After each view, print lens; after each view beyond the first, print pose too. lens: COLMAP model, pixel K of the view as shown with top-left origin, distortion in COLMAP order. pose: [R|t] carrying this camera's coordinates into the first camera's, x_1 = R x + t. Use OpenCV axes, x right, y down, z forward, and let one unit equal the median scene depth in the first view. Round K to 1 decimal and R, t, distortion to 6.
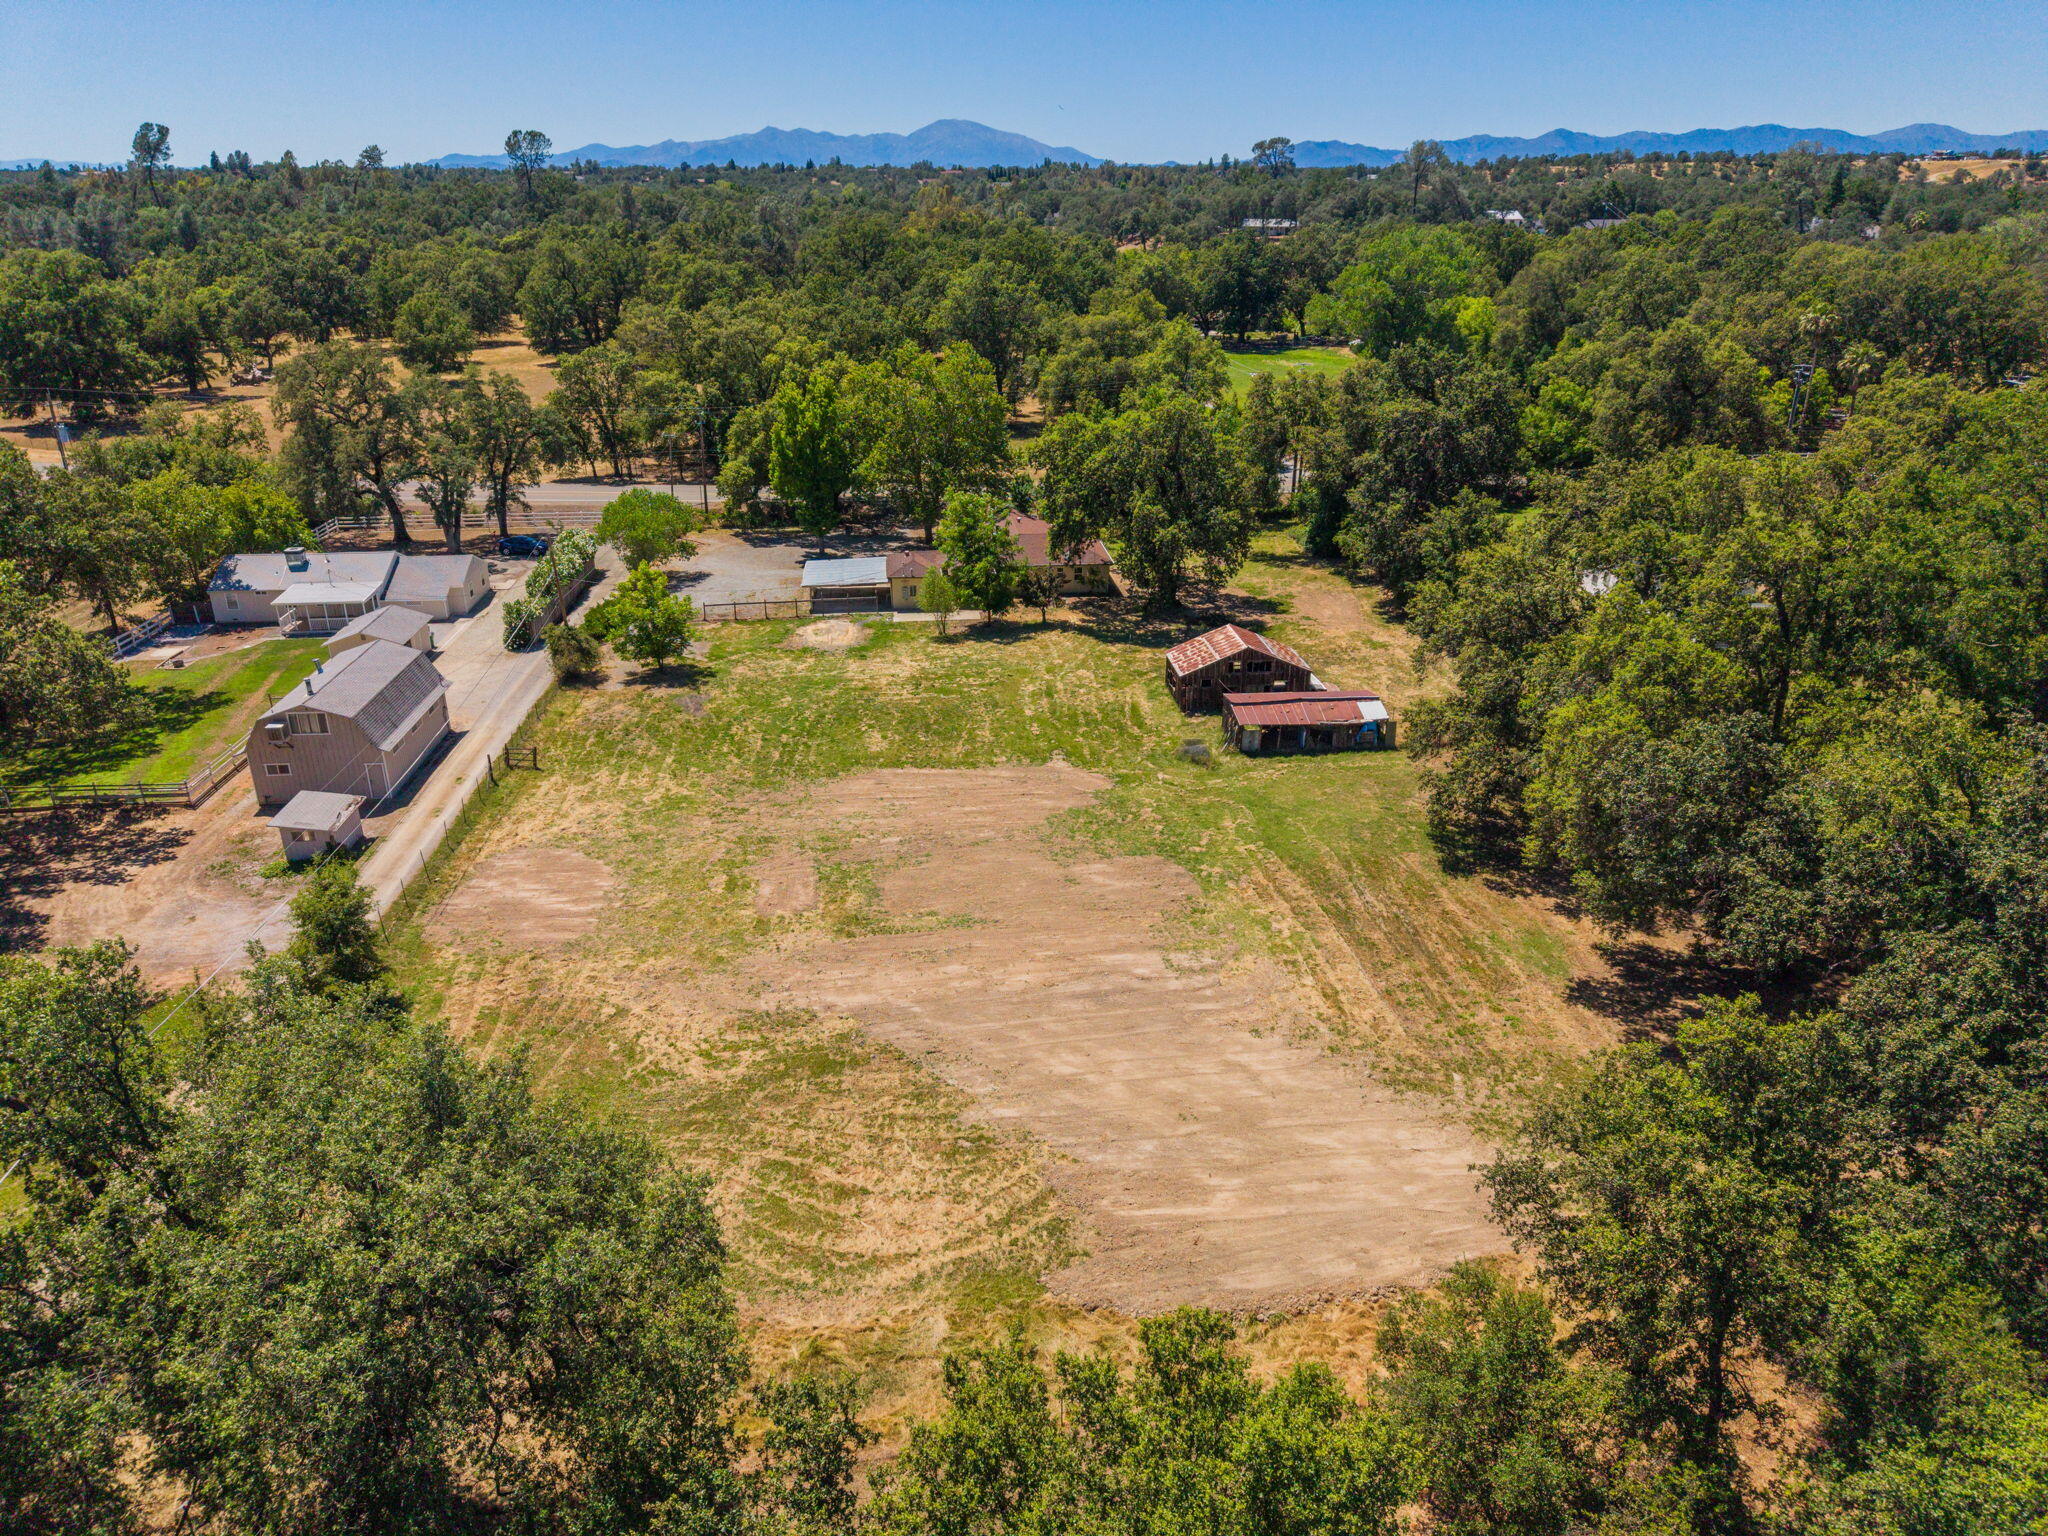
lens RADIAL K [[1367.3, 0, 1032.9], [0, 1367.3, 763.4], [0, 0, 1]] dist [0.031678, -0.032727]
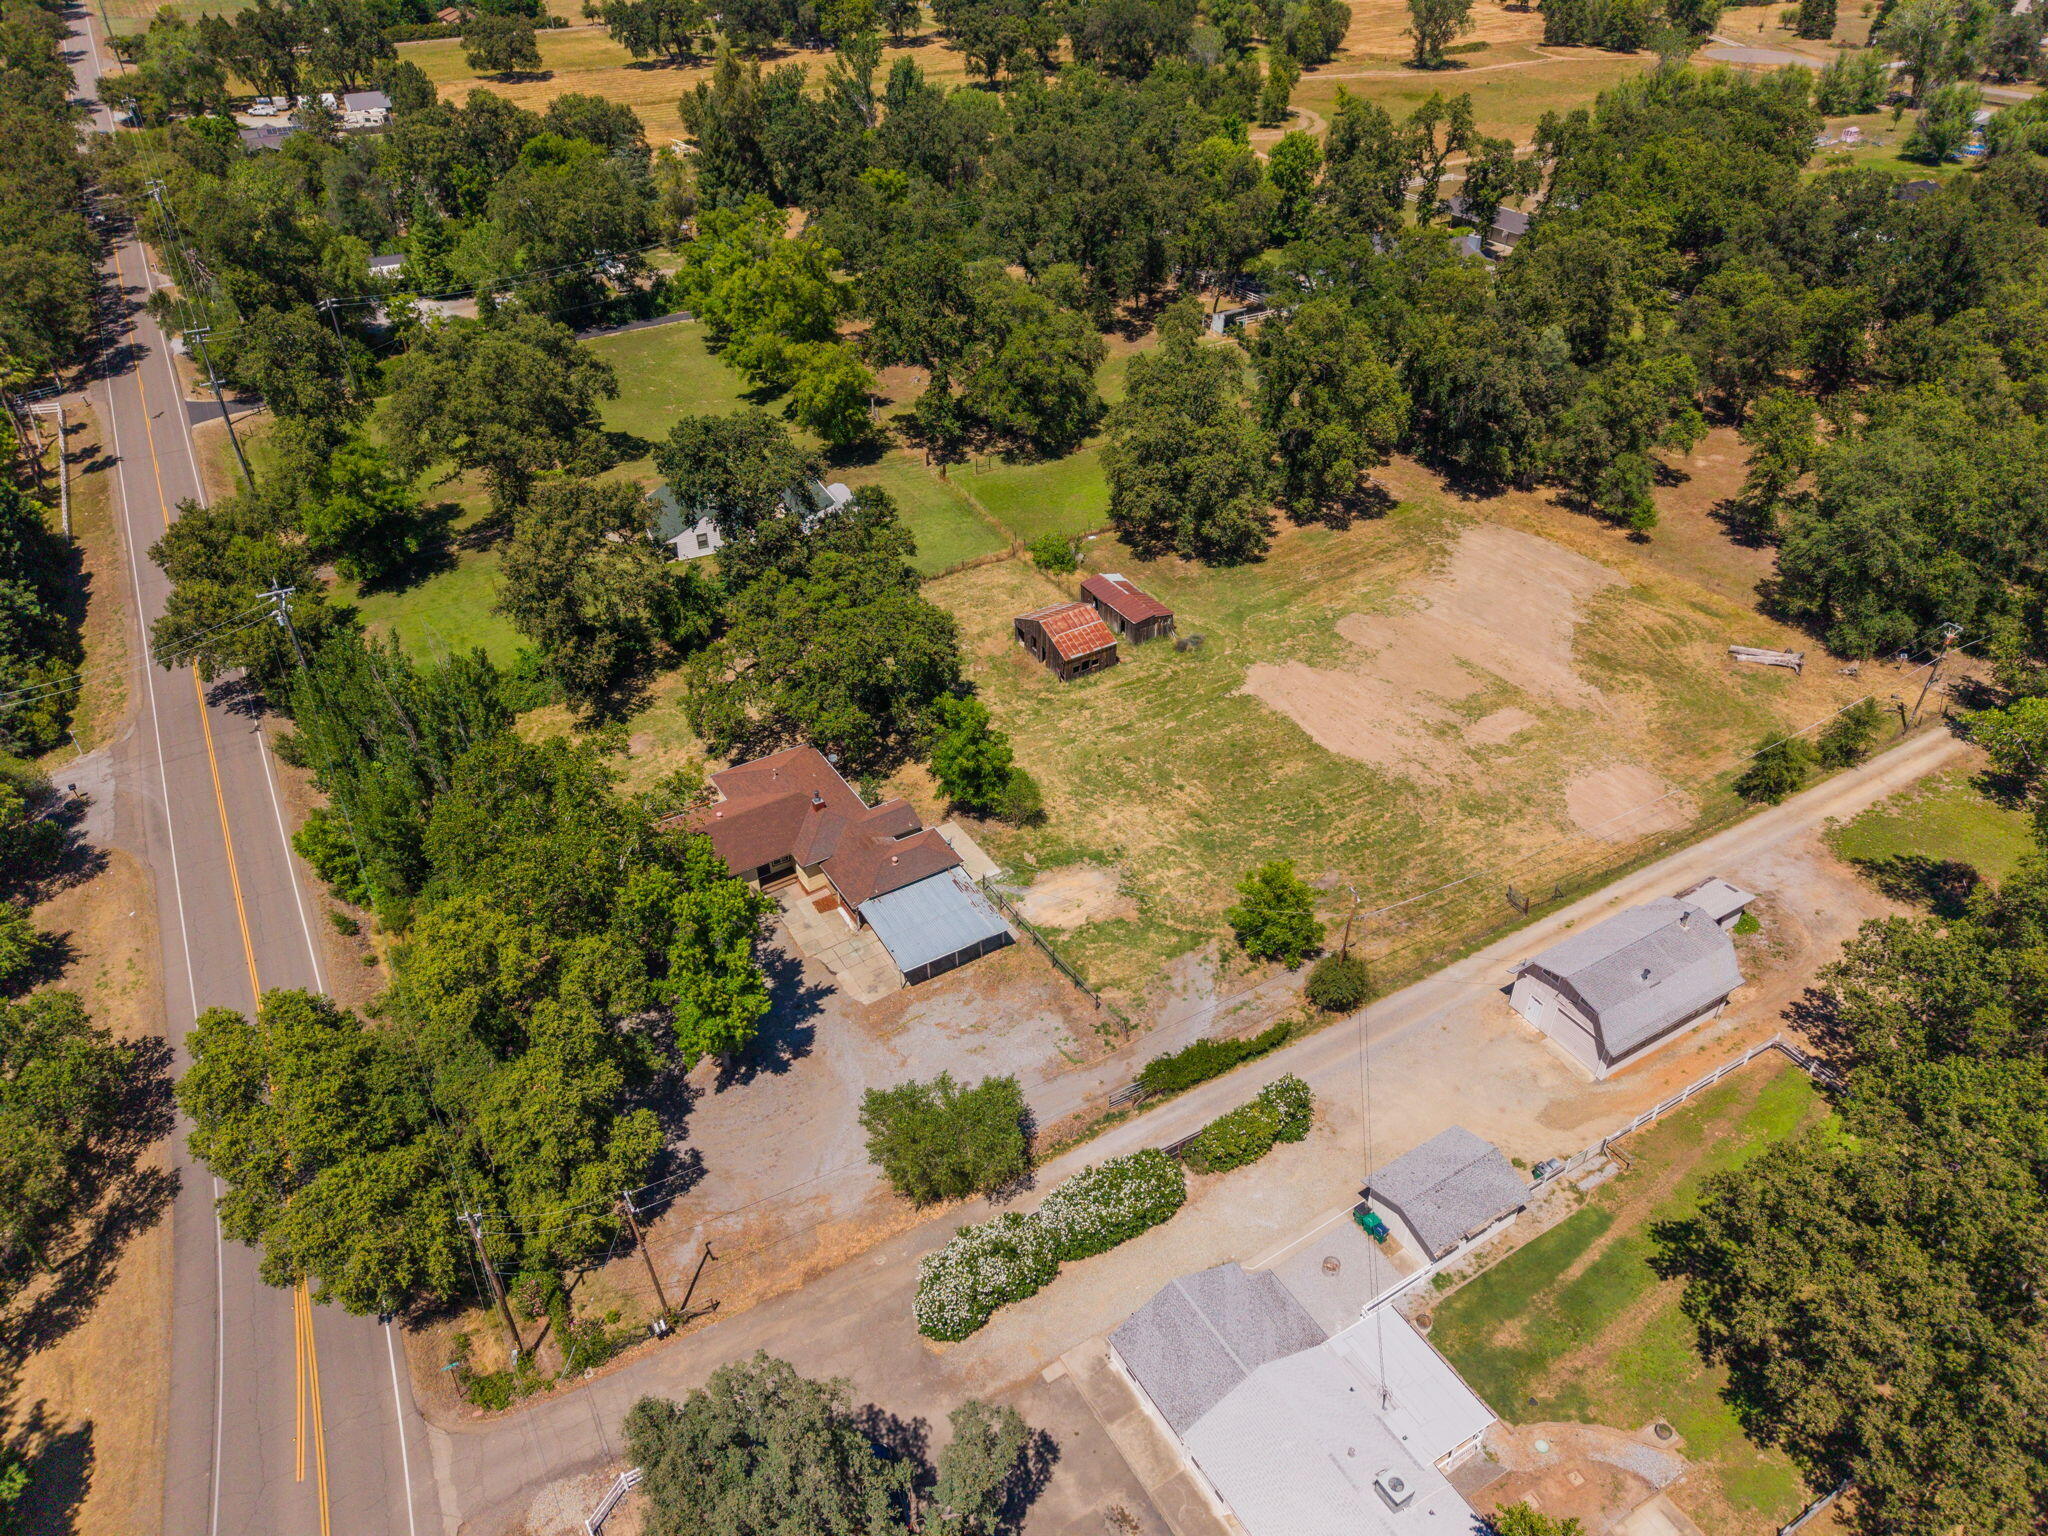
lens RADIAL K [[1367.3, 0, 1010.1], [0, 1367.3, 766.8], [0, 0, 1]] dist [0.031678, -0.032727]
pose [[-0.427745, -0.522081, 0.737879, -0.951142], [0.361794, 0.649197, 0.669065, -0.972210], [-0.828335, 0.553149, -0.088805, 1.345060]]
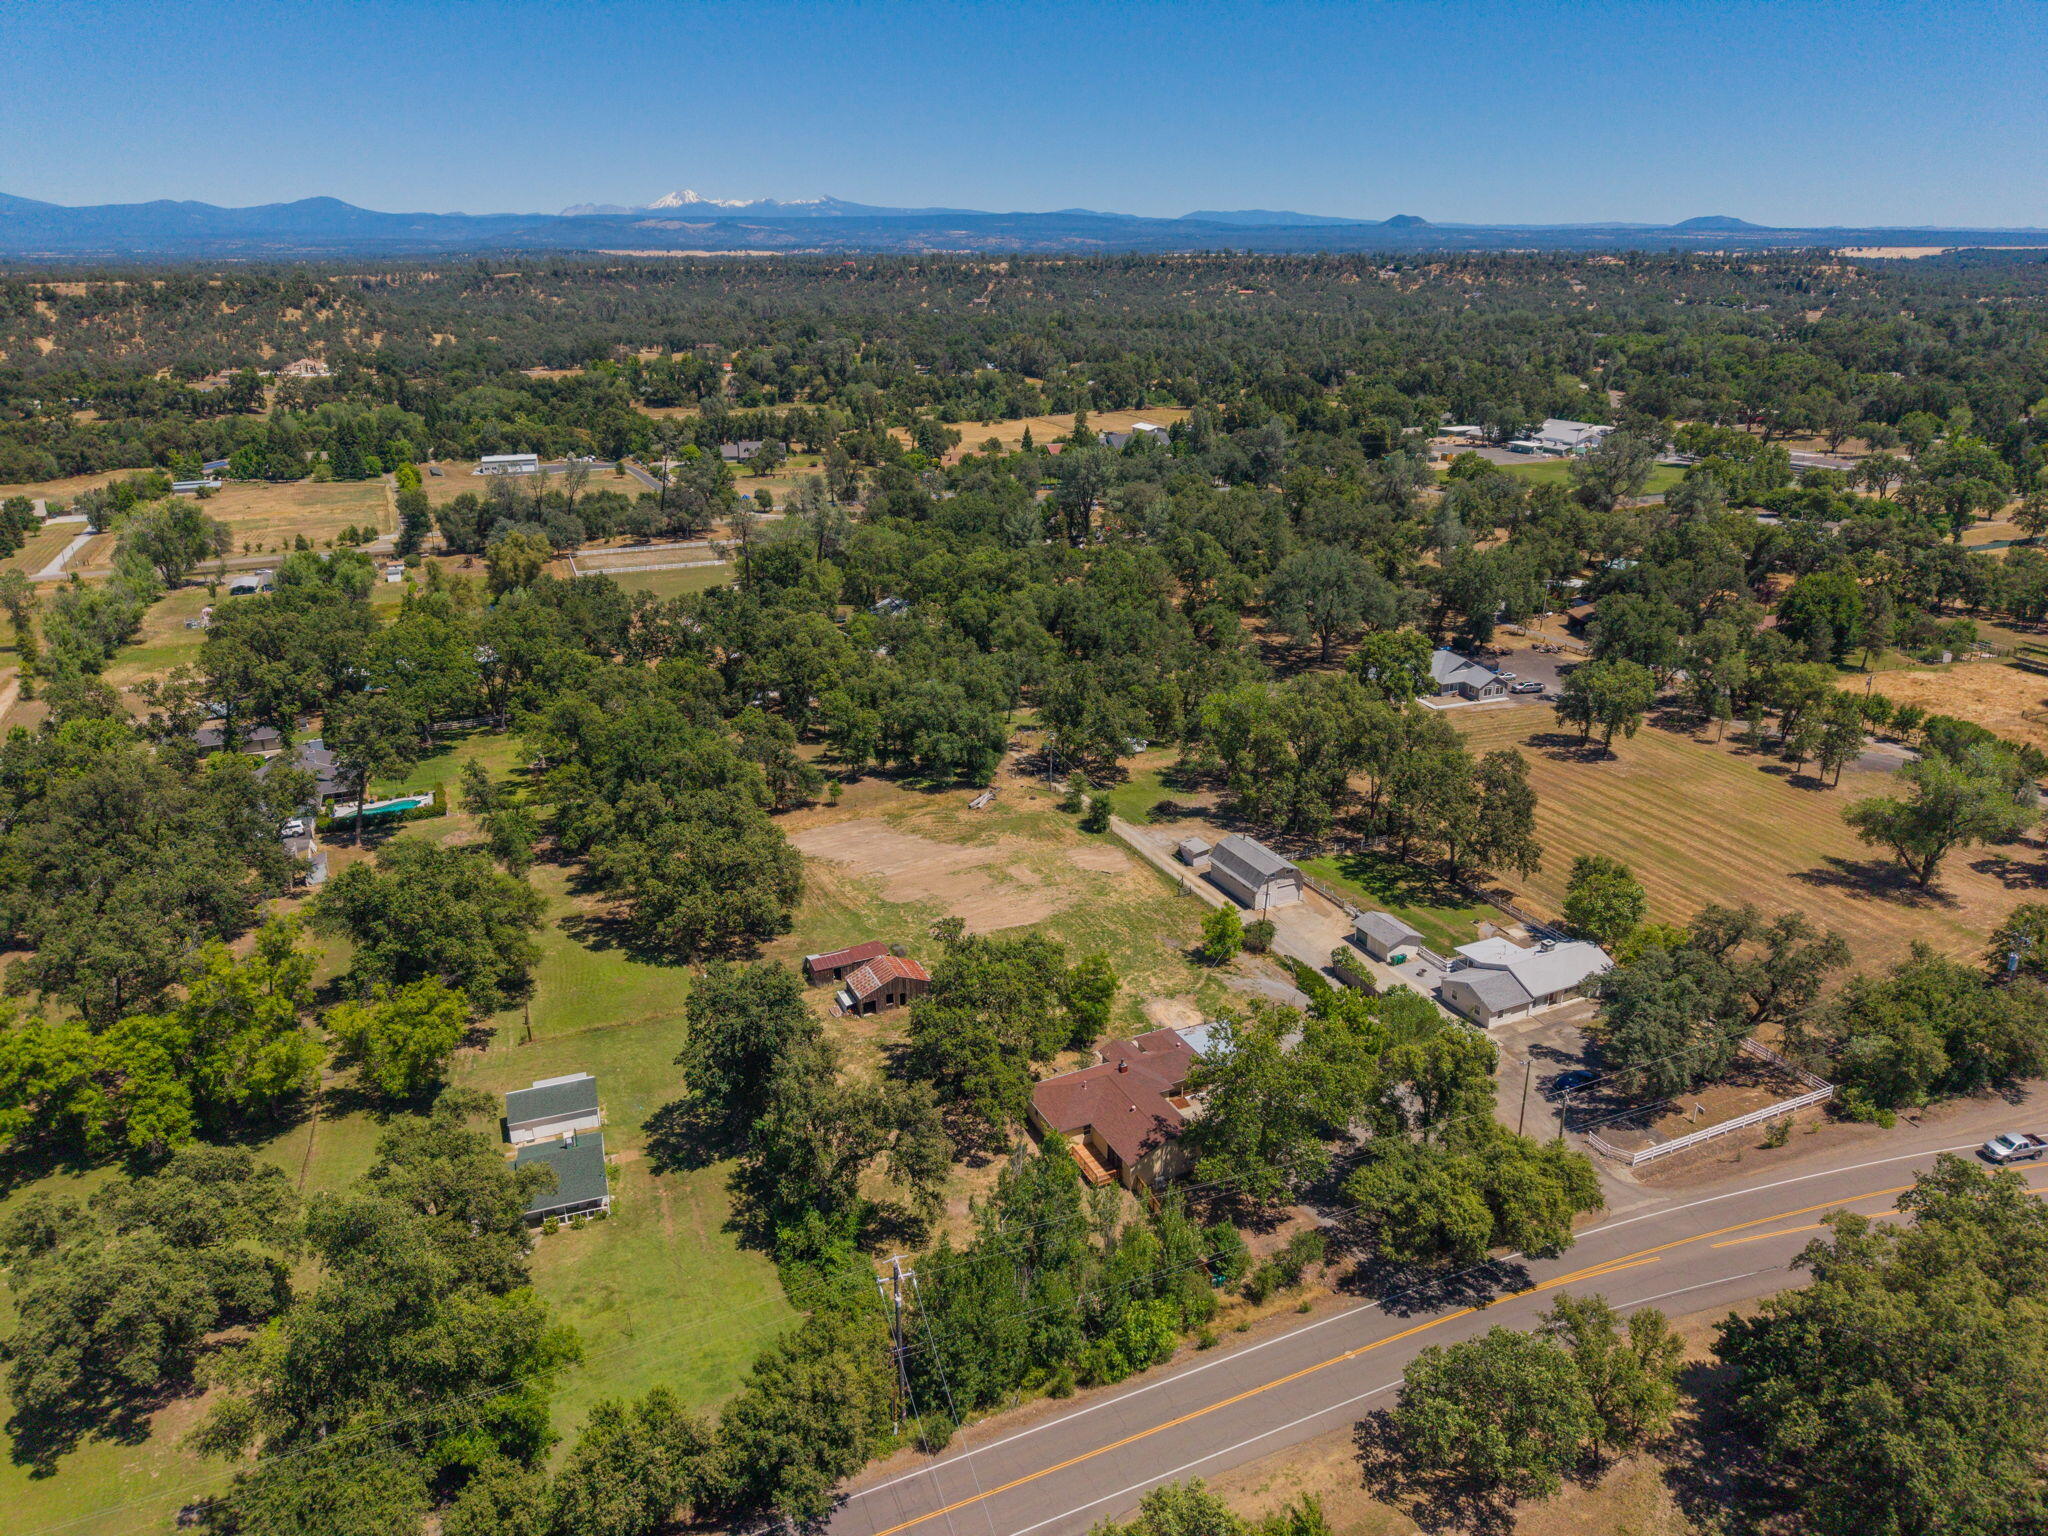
lens RADIAL K [[1367.3, 0, 1027.7], [0, 1367.3, 767.2], [0, 0, 1]] dist [0.031678, -0.032727]
pose [[-0.940986, 0.128044, -0.313288, 0.533920], [-0.119670, 0.739995, 0.661881, -1.557995], [0.316581, 0.660312, -0.681002, 2.230258]]
